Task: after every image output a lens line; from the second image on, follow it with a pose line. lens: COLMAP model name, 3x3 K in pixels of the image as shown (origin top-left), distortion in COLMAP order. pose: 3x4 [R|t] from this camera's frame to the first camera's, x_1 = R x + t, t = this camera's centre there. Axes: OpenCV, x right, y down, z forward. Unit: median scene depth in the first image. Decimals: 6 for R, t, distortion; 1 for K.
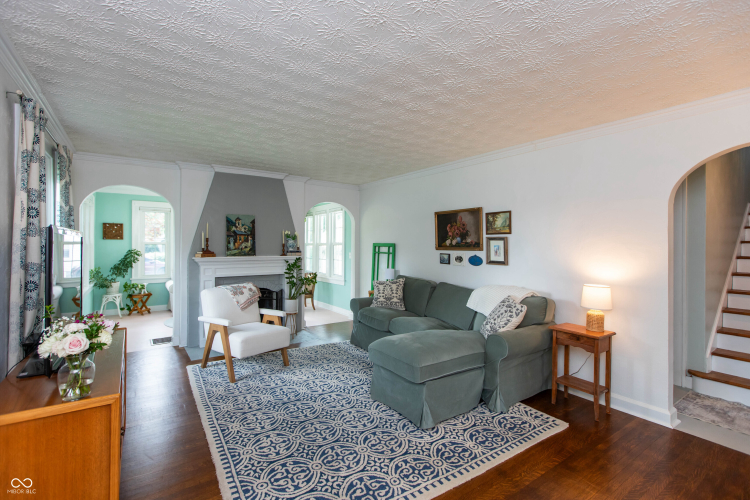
lens RADIAL K [[341.9, 0, 375.0], [0, 341.9, 250.0], [0, 0, 1]] dist [0.002139, 0.000504]
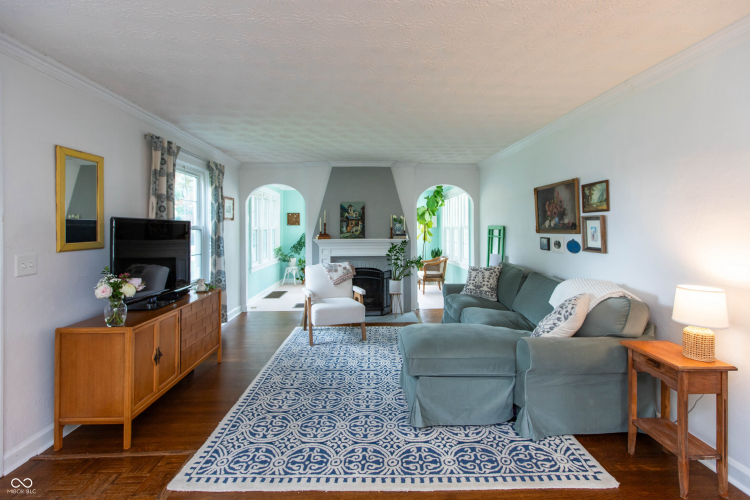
lens RADIAL K [[341.5, 0, 378.5], [0, 341.5, 233.0], [0, 0, 1]] dist [-0.001438, 0.000175]
pose [[0.849058, -0.000818, -0.528300, 0.354750], [-0.000466, 0.999997, -0.002298, 0.002120], [0.528300, 0.002197, 0.849055, 0.108461]]
